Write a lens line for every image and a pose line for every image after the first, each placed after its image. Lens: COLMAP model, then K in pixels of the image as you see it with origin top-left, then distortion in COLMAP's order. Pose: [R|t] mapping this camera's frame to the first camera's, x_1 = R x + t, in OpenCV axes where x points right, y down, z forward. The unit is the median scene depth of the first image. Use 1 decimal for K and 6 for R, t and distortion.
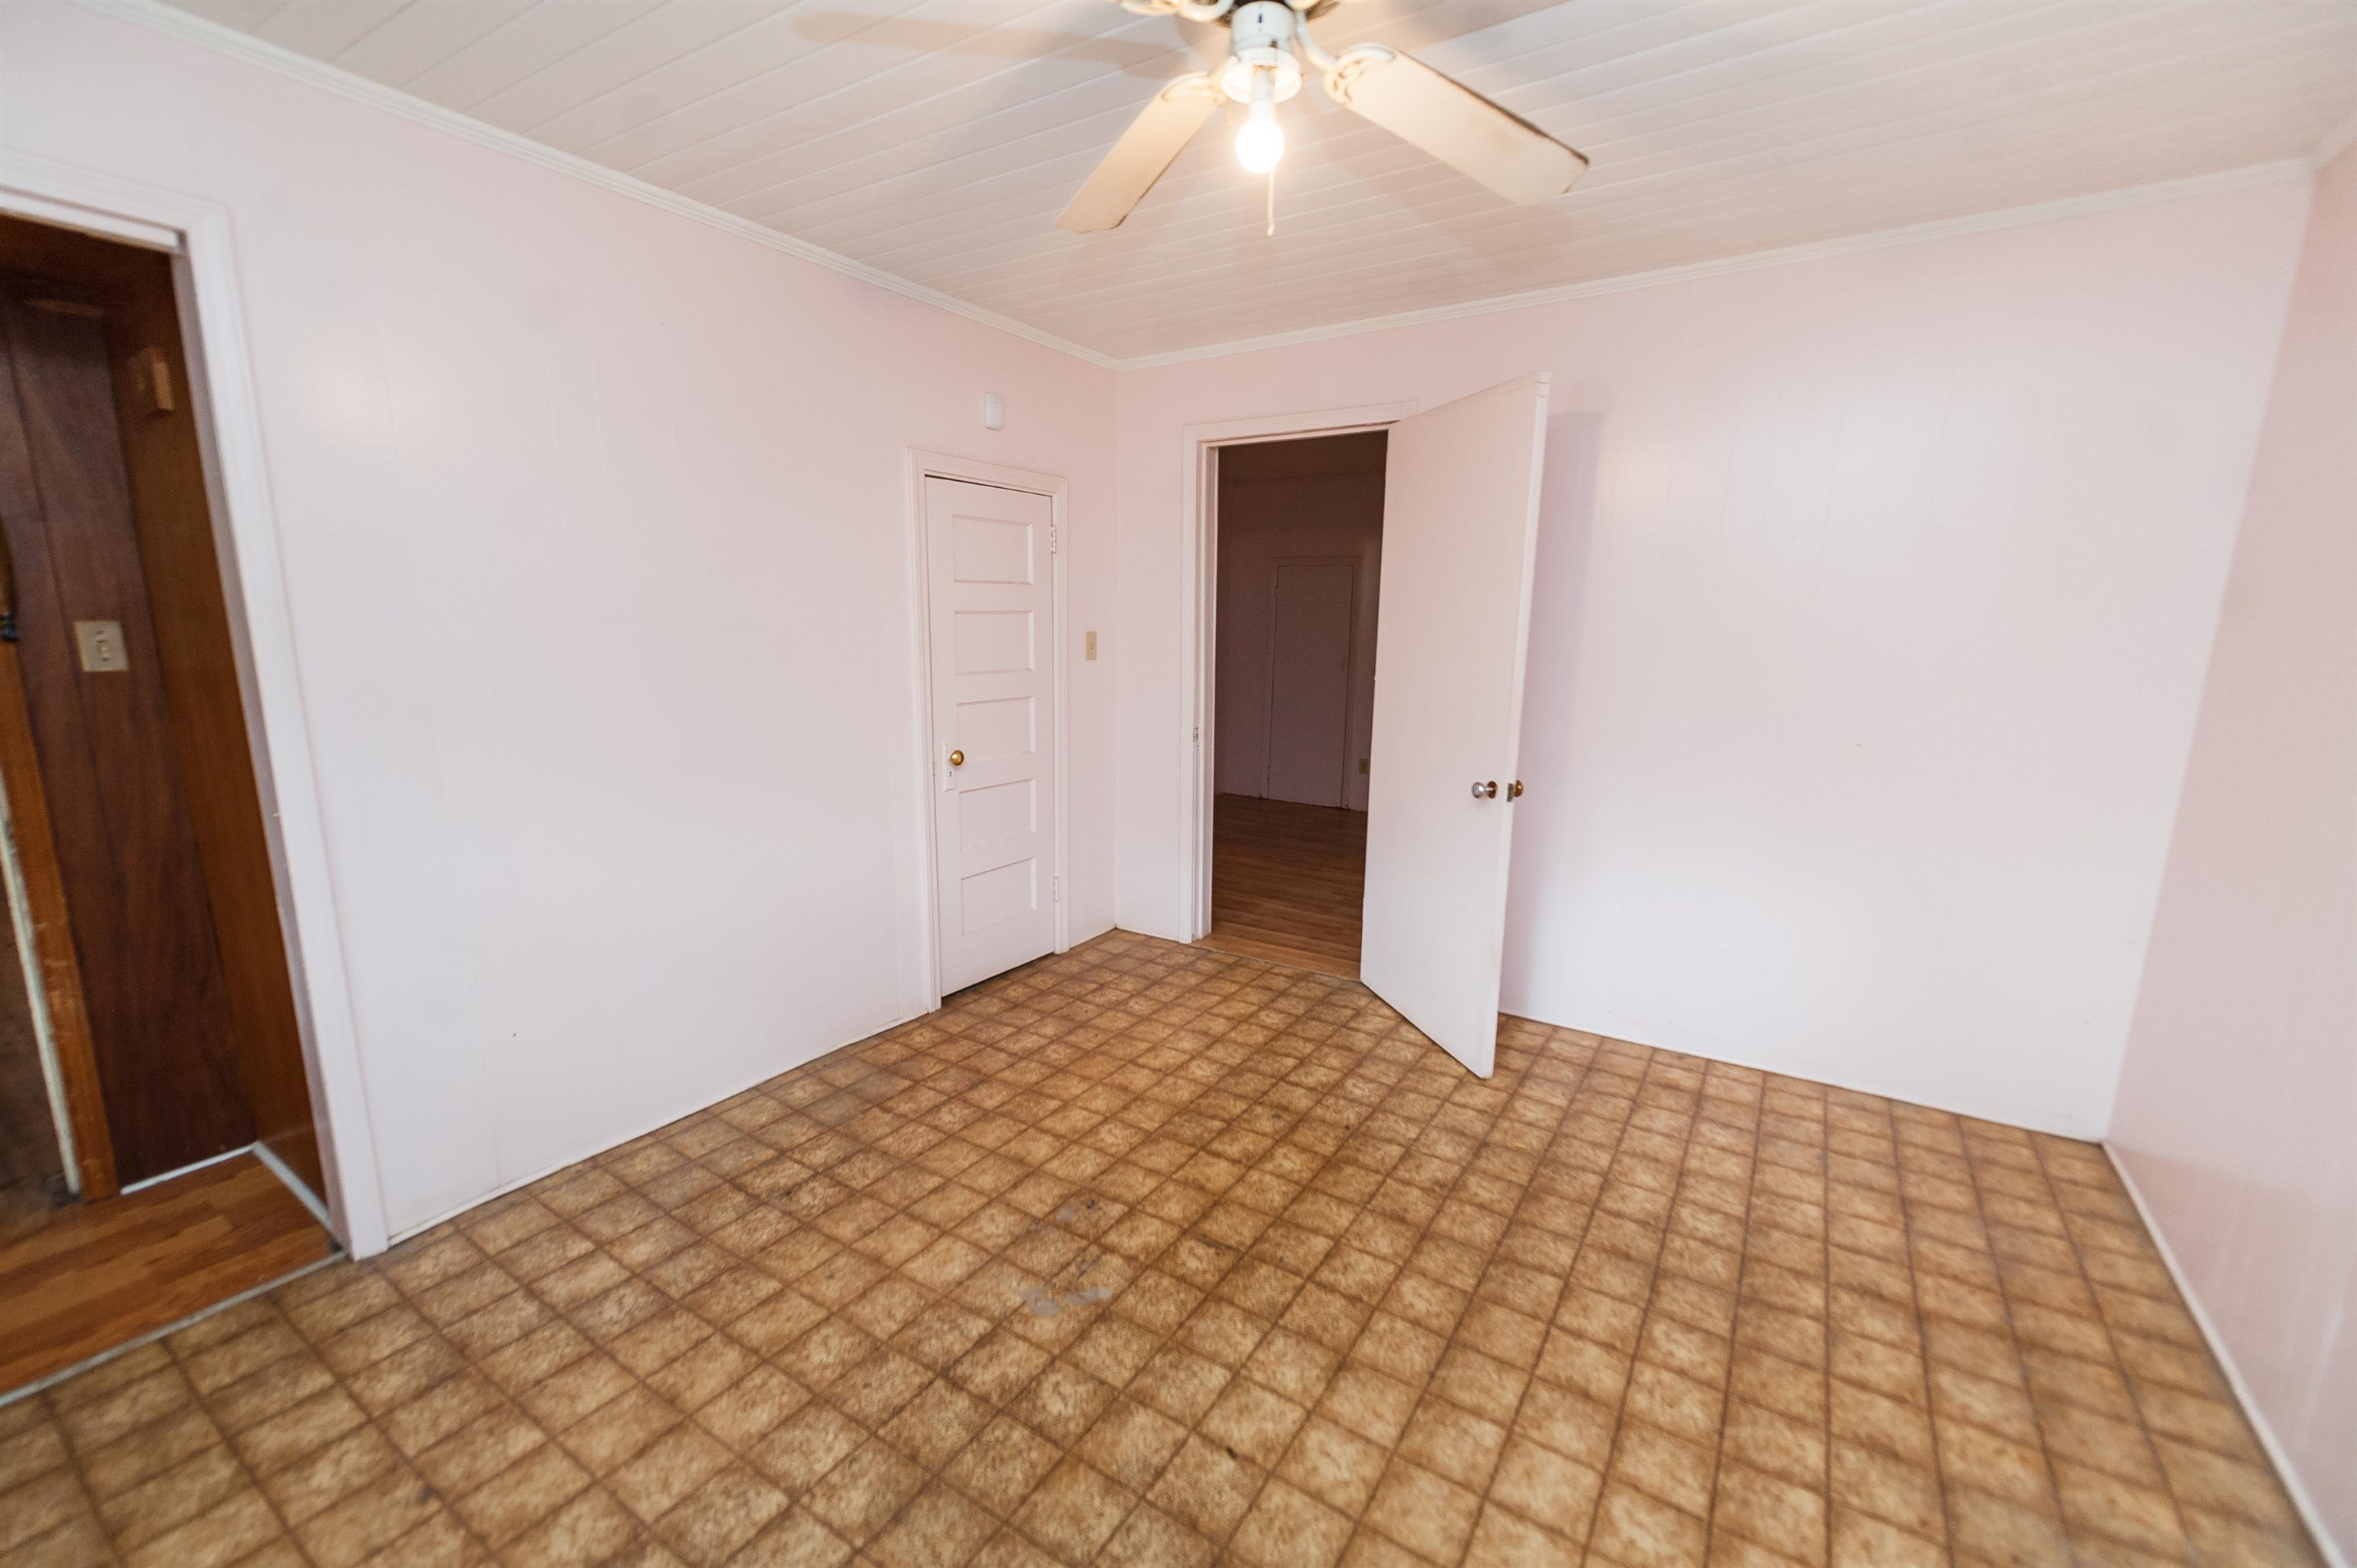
lens RADIAL K [[955.7, 0, 1175.7], [0, 955.7, 779.0], [0, 0, 1]] dist [0.009342, -0.004733]
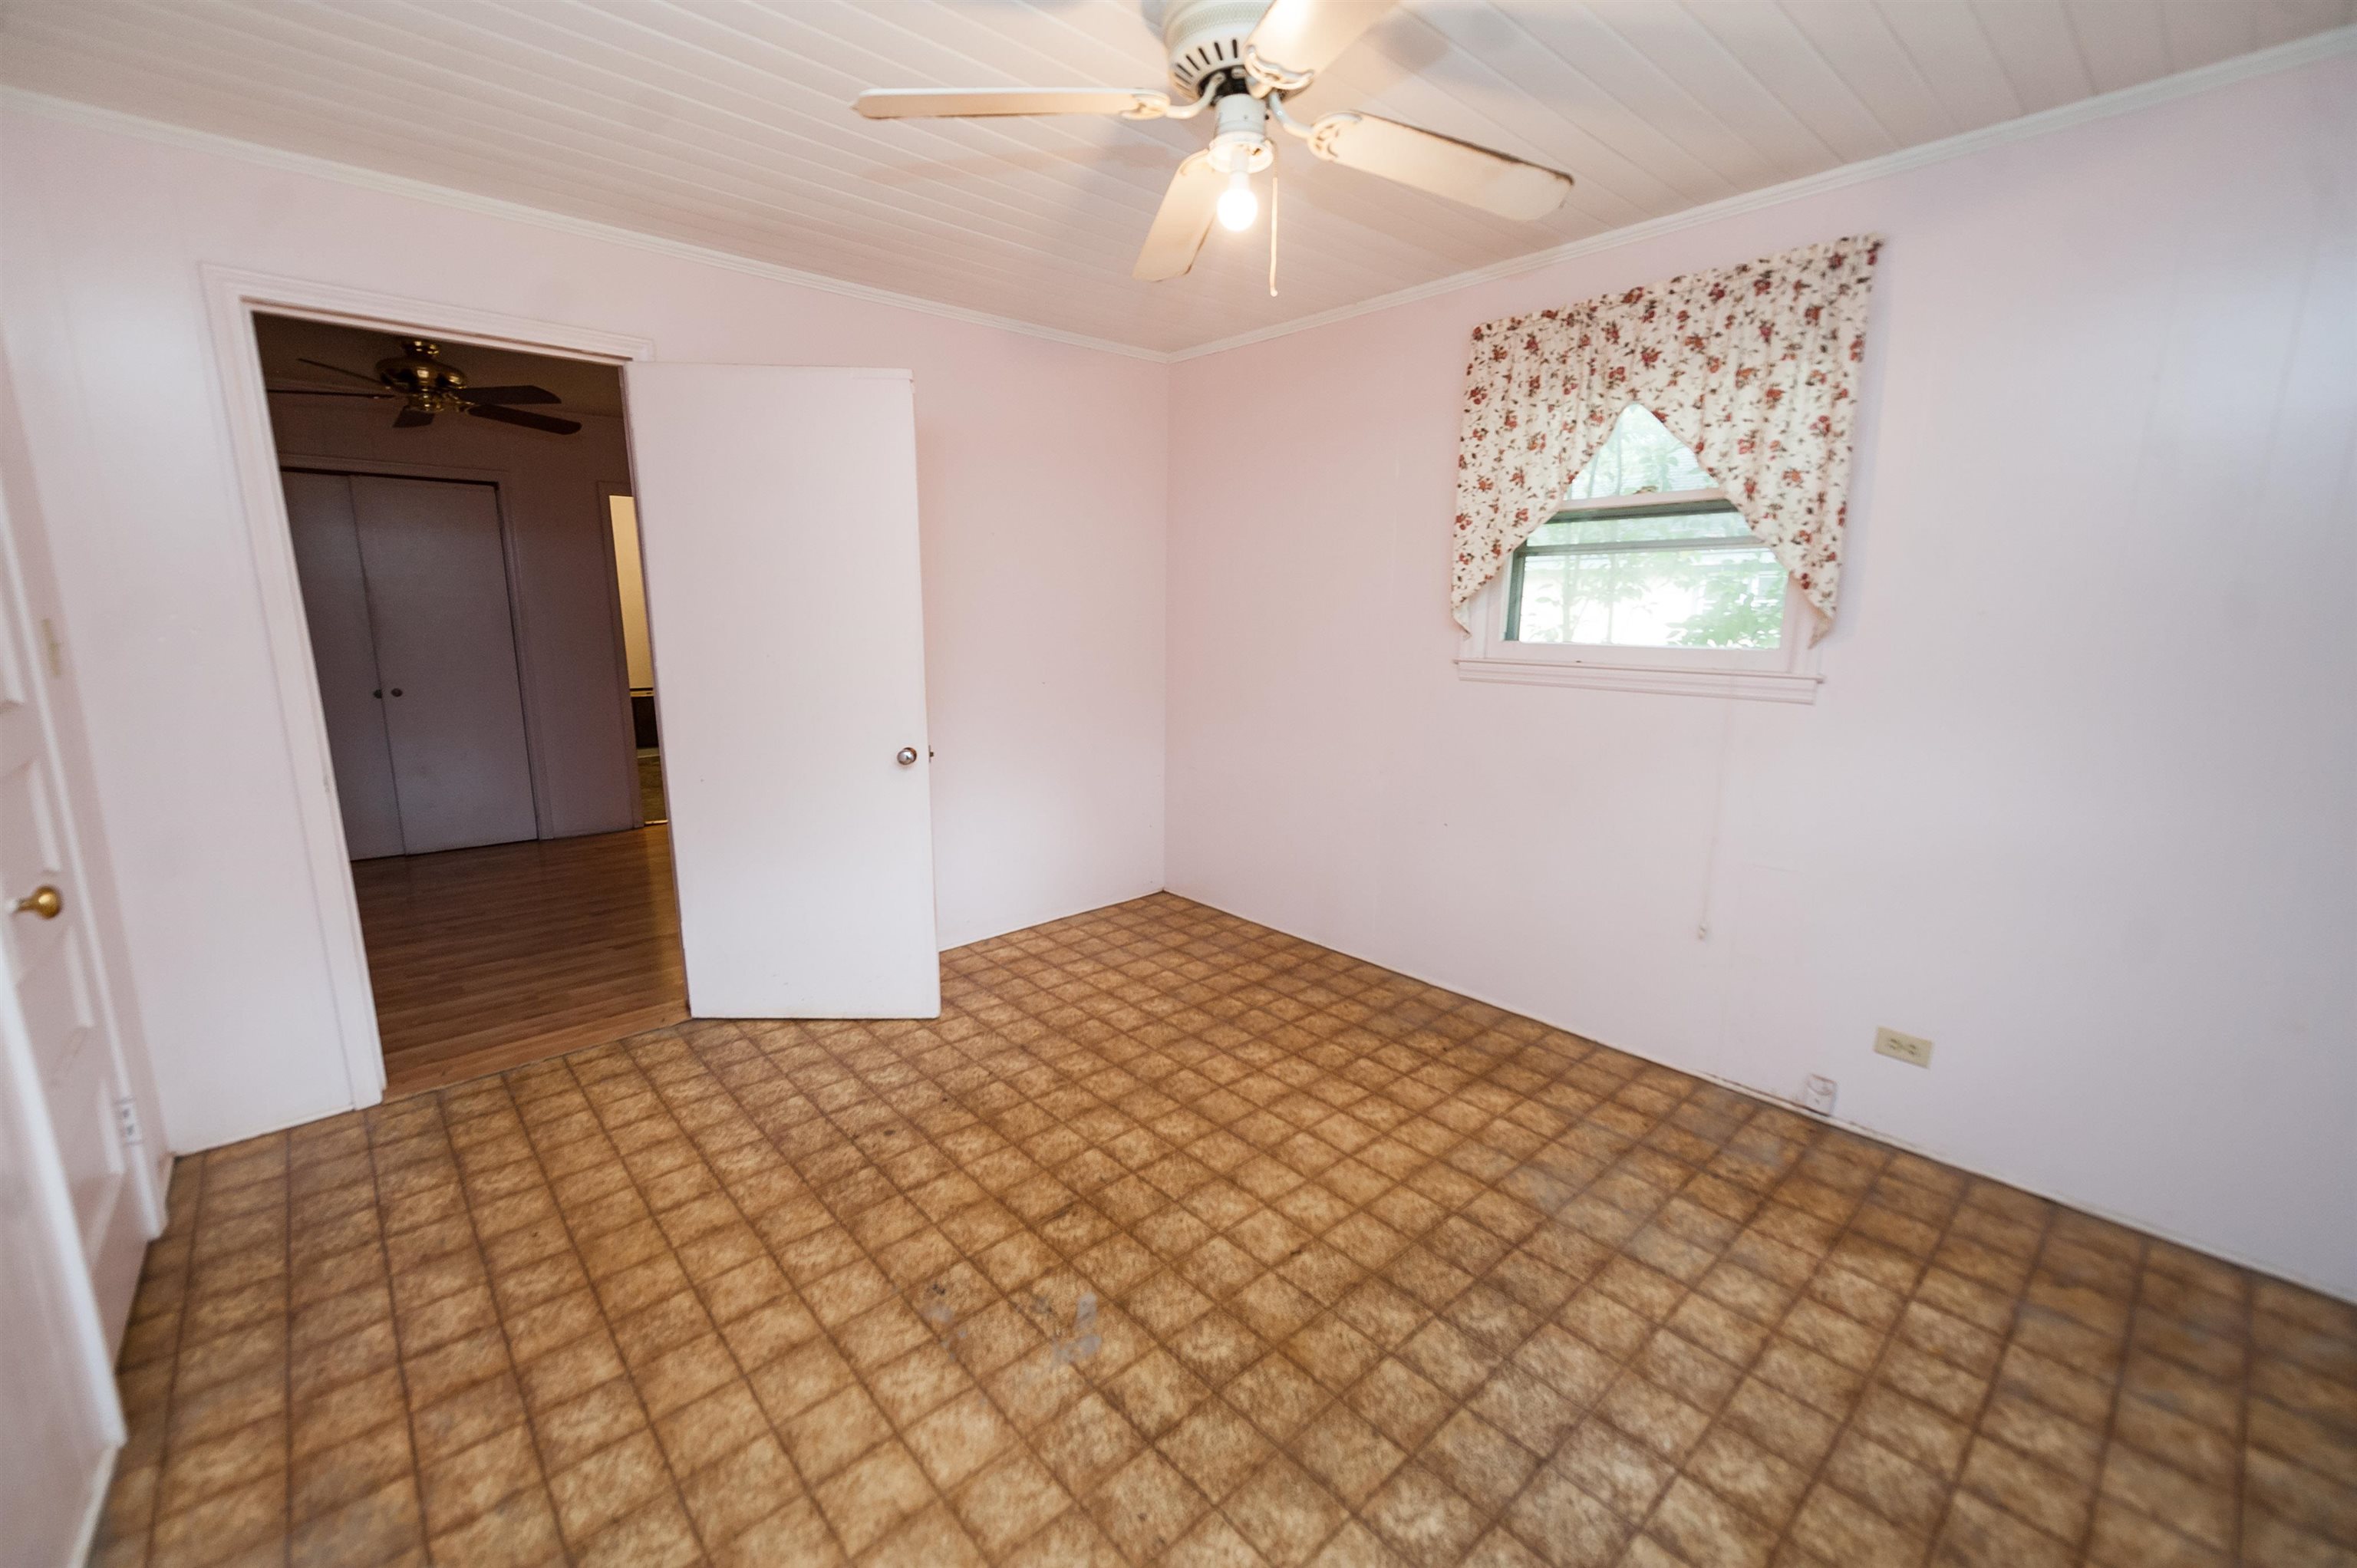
lens RADIAL K [[955.7, 0, 1183.5], [0, 955.7, 780.5], [0, 0, 1]] dist [0.009342, -0.004733]
pose [[0.254614, -0.188943, 0.948405, -0.765515], [0.158209, 0.975652, 0.151897, -0.094712], [-0.954013, 0.111371, 0.278307, 0.508810]]
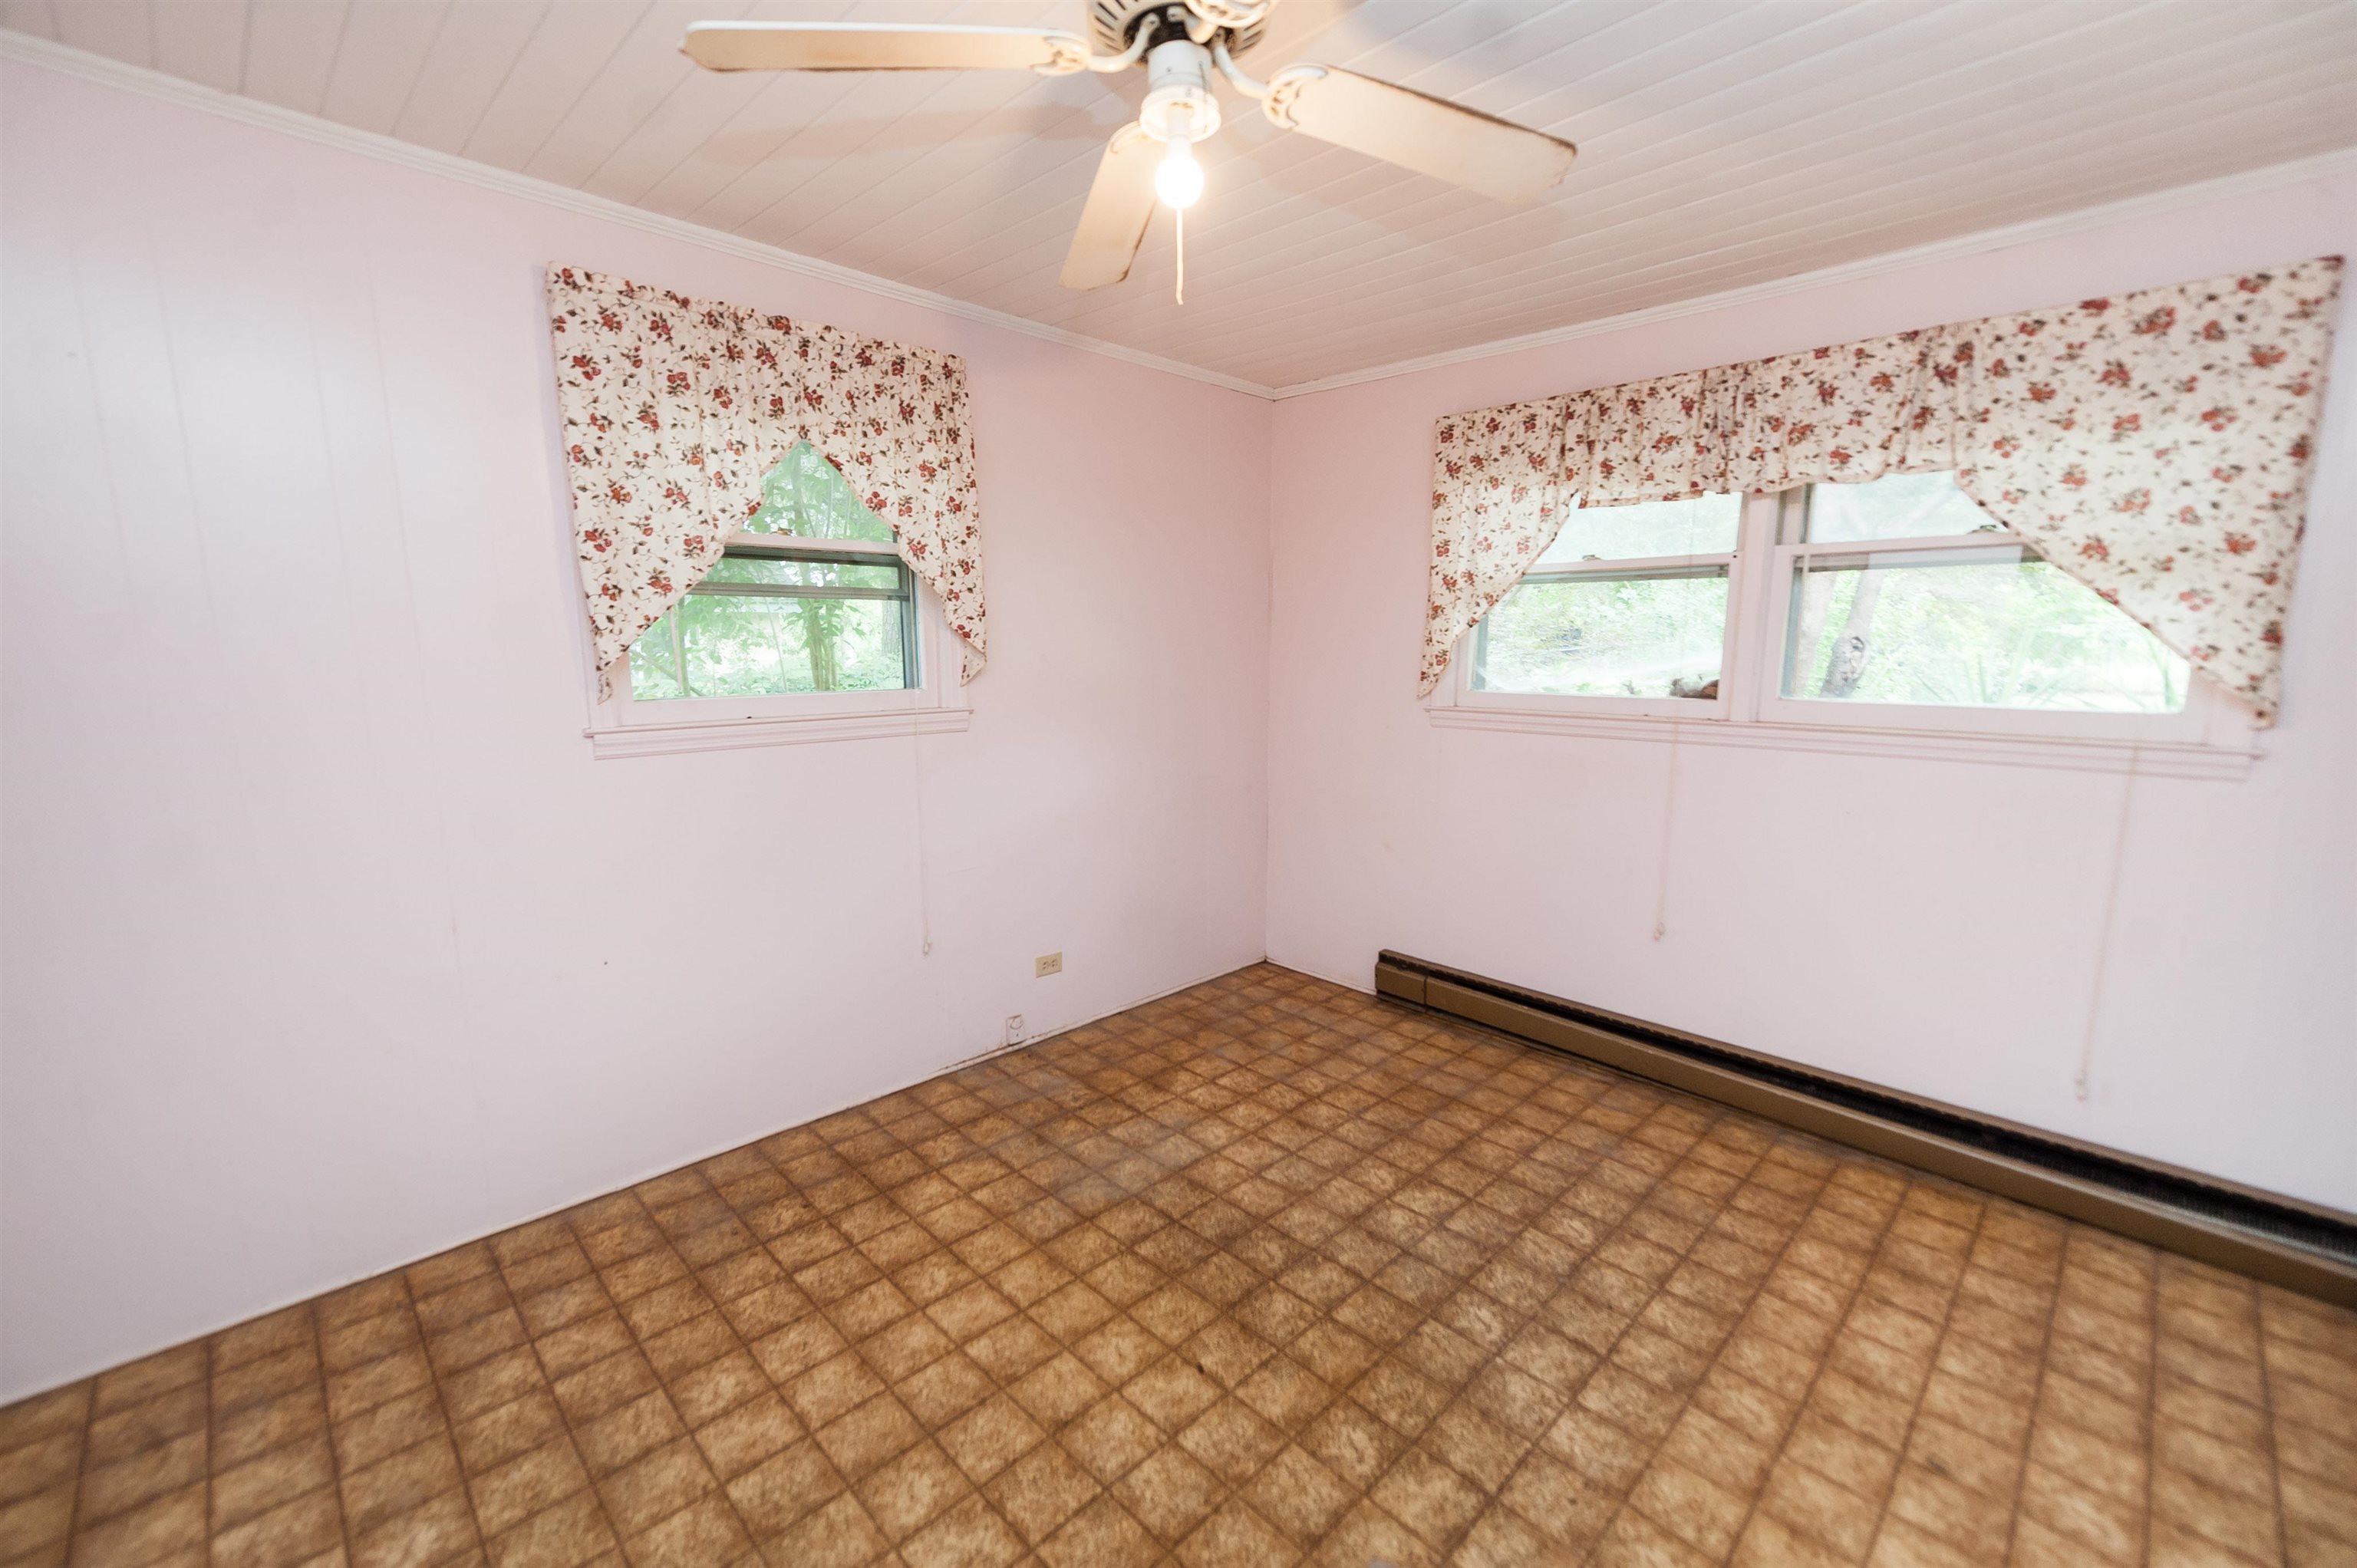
lens RADIAL K [[955.7, 0, 1171.6], [0, 955.7, 784.7], [0, 0, 1]] dist [0.009342, -0.004733]
pose [[-0.976313, -0.043935, 0.211857, -0.087489], [0.024464, 0.950472, 0.309847, -0.236705], [-0.214977, 0.307690, -0.926883, 1.327170]]
